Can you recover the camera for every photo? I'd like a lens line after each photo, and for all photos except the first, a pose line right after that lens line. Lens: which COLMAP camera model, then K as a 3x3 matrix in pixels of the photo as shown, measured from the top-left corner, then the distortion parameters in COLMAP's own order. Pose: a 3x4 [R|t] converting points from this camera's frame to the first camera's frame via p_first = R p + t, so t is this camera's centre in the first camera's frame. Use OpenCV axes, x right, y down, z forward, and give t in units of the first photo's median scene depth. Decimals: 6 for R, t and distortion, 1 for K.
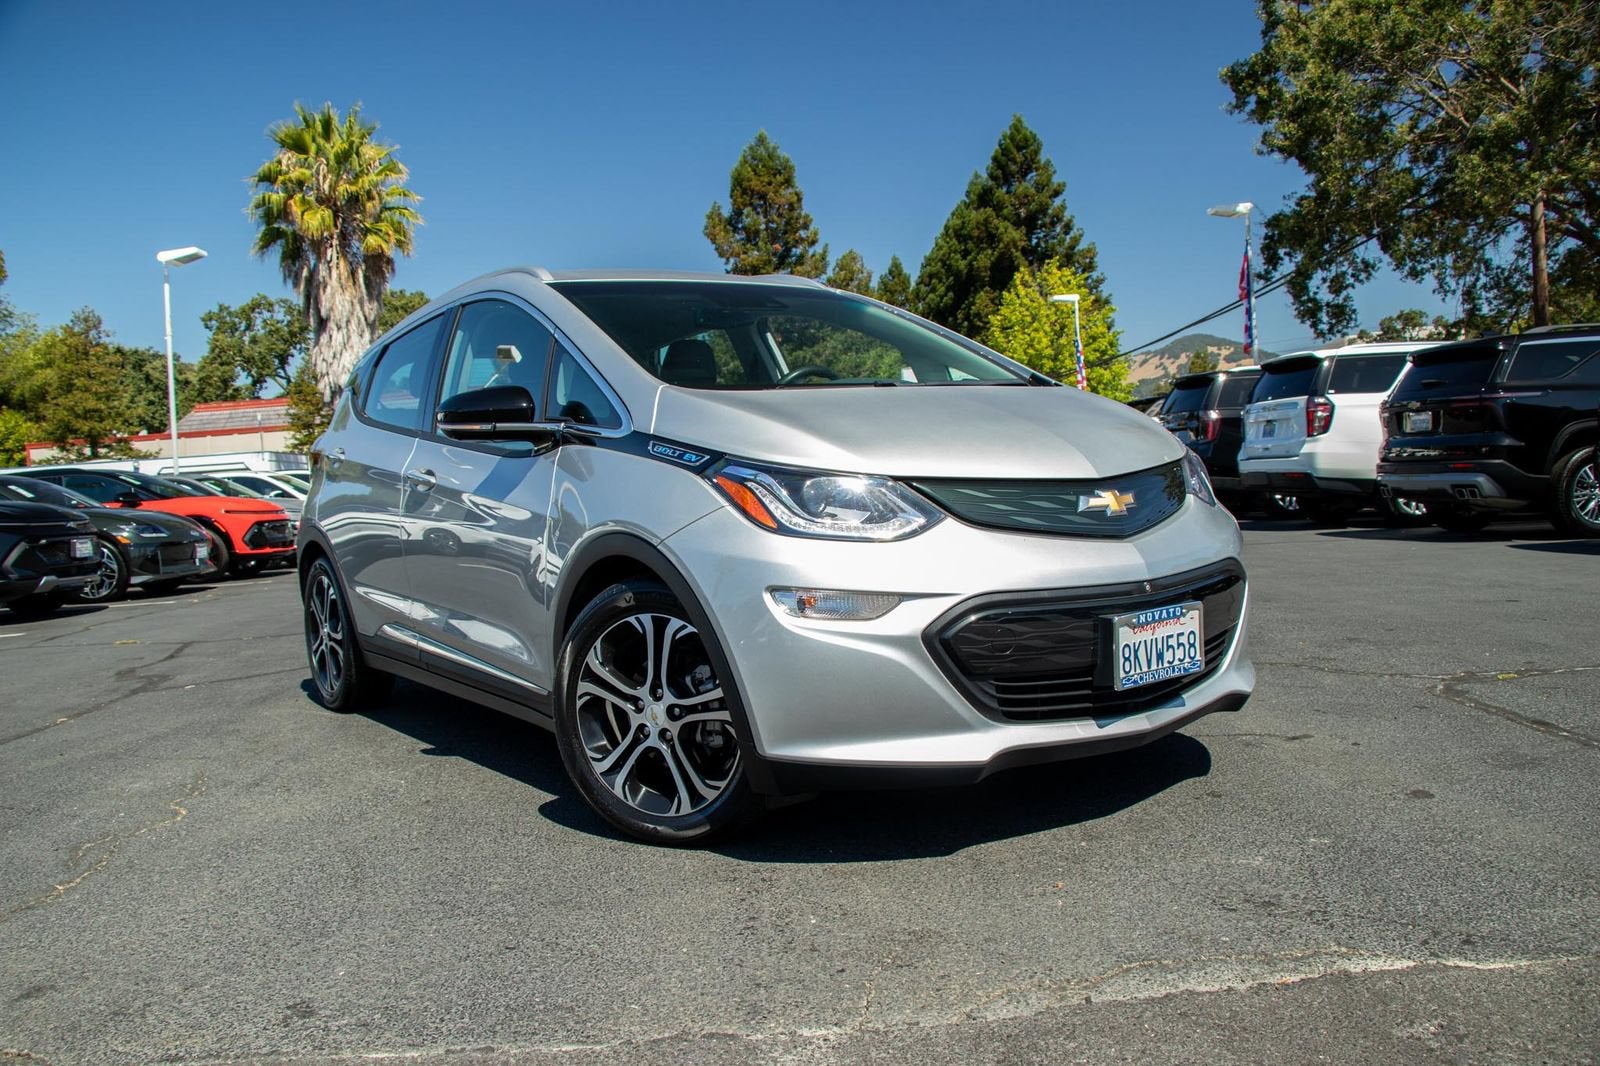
lens RADIAL K [[1387.2, 0, 797.1], [0, 1387.2, 546.1], [0, 0, 1]] dist [-0.186710, 0.172960]
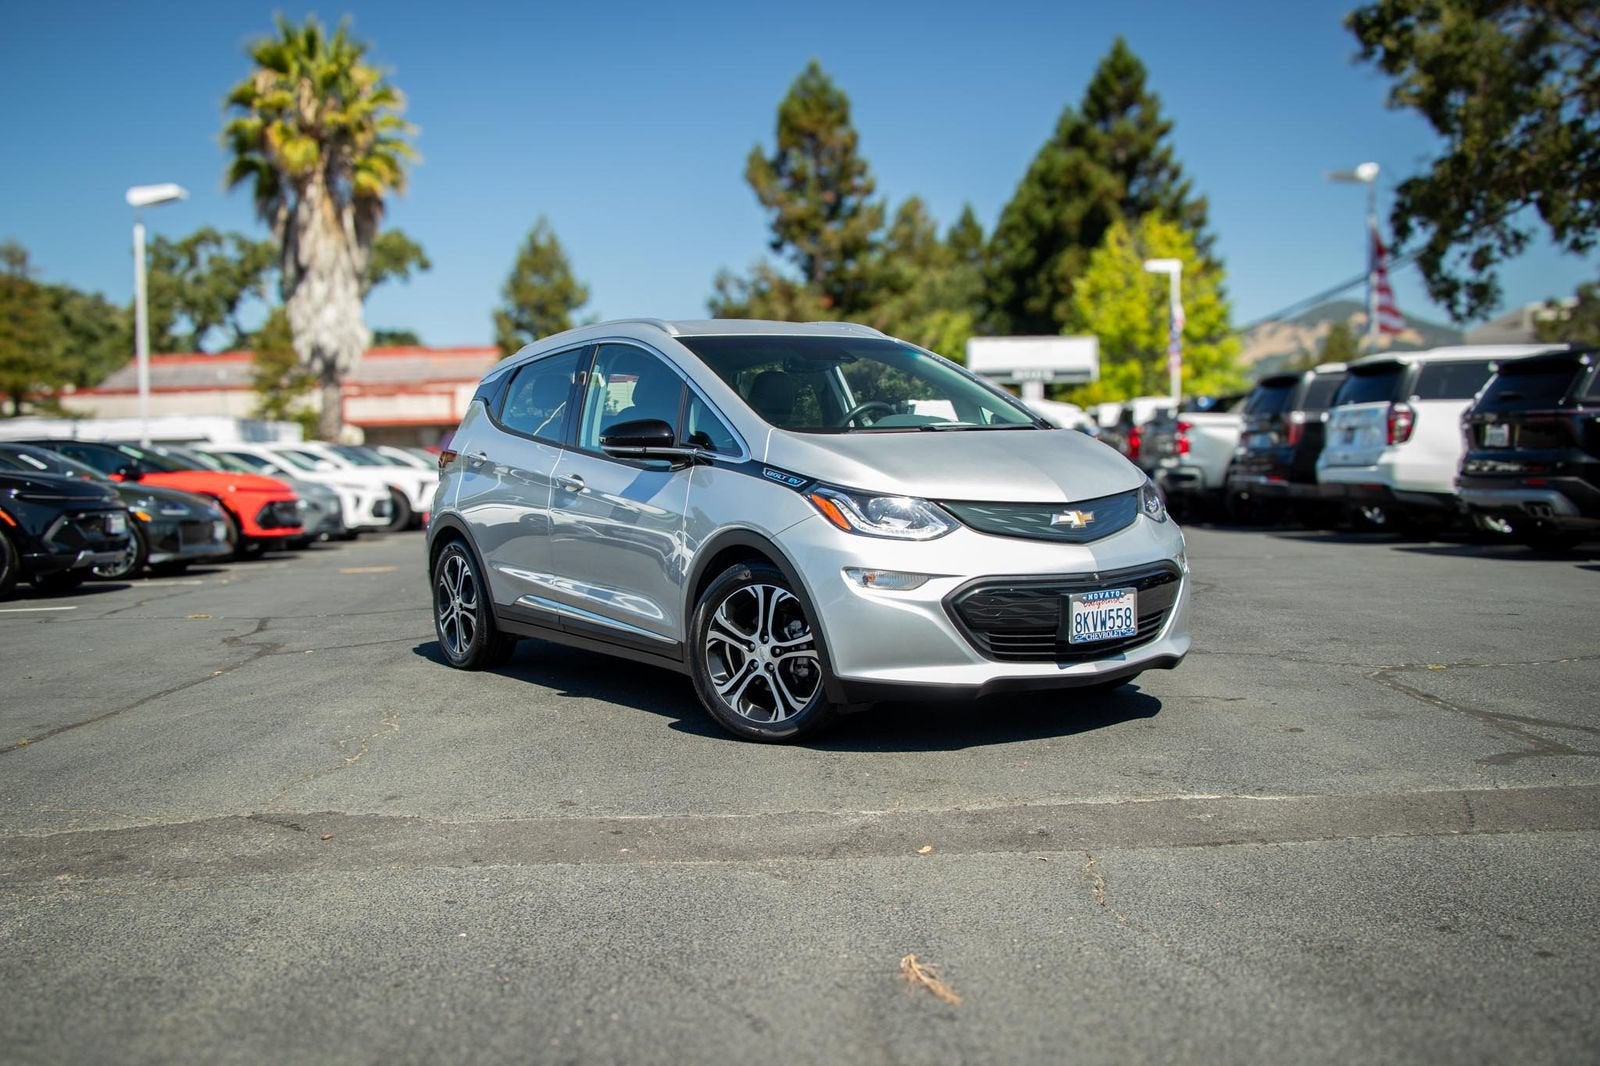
lens RADIAL K [[1837.8, 0, 769.9], [0, 1837.8, 538.4], [0, 0, 1]] dist [-0.109832, 0.413319]
pose [[0.998931, 0.030672, -0.034570, -0.008542], [-0.030806, 0.999520, -0.003351, 0.001587], [0.034451, 0.004412, 0.999397, -0.267449]]
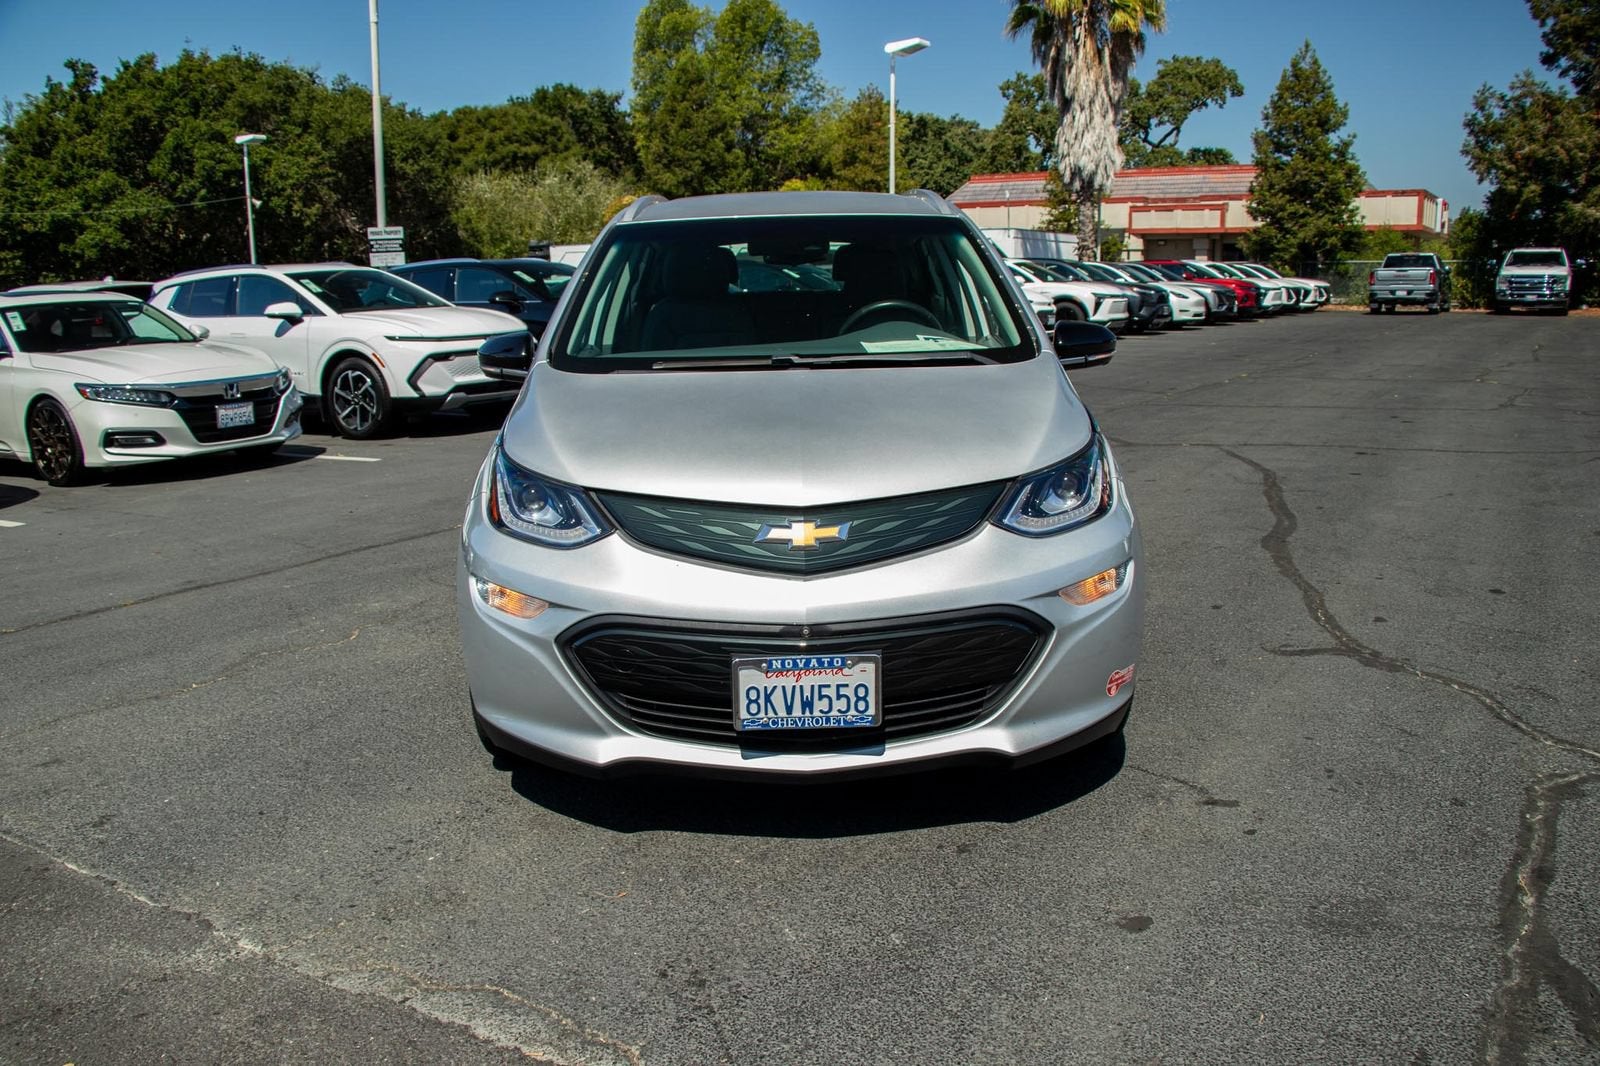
lens RADIAL K [[1412.7, 0, 800.0], [0, 1412.7, 533.0], [0, 0, 1]] dist [-0.202587, 0.237928]
pose [[0.801761, 0.157673, -0.576471, 0.214873], [-0.056694, 0.980287, 0.189271, -0.059387], [0.594950, -0.119068, 0.794894, 0.059156]]
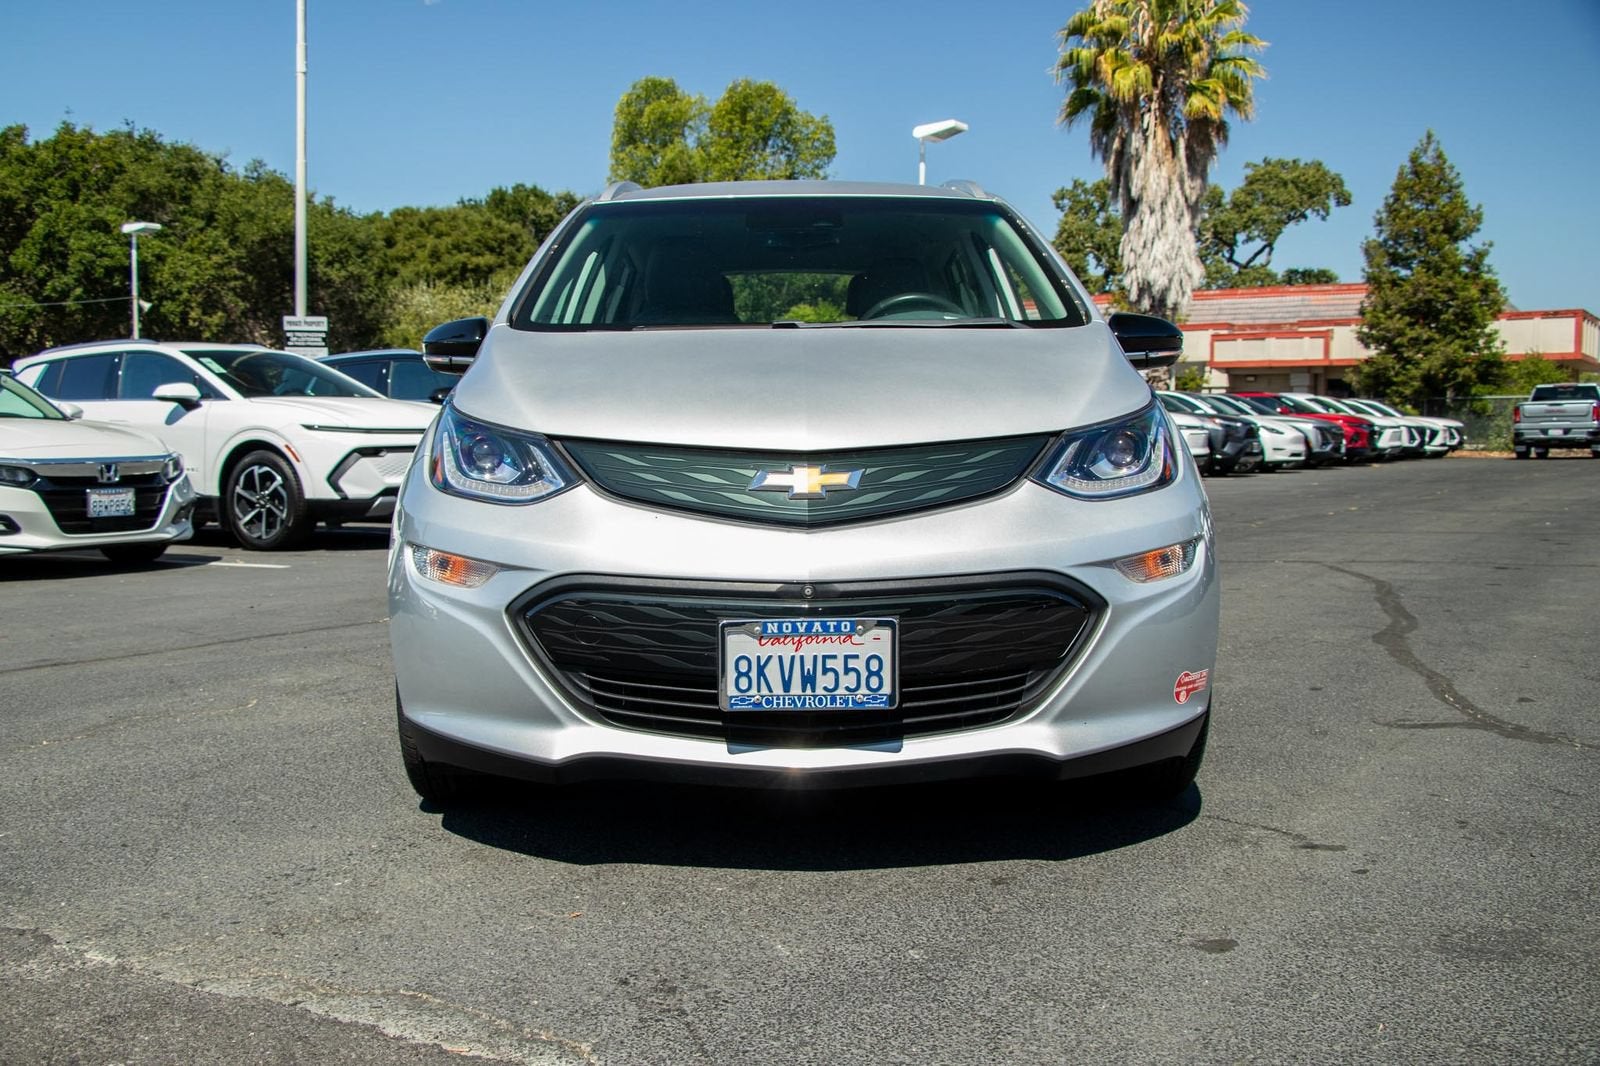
lens RADIAL K [[1750.0, 0, 787.9], [0, 1750.0, 521.6], [0, 0, 1]] dist [-0.135240, 0.398745]
pose [[0.794182, 0.086131, -0.601545, 0.226734], [-0.070911, 0.996277, 0.049031, -0.015755], [0.603529, 0.003717, 0.797333, 0.048478]]
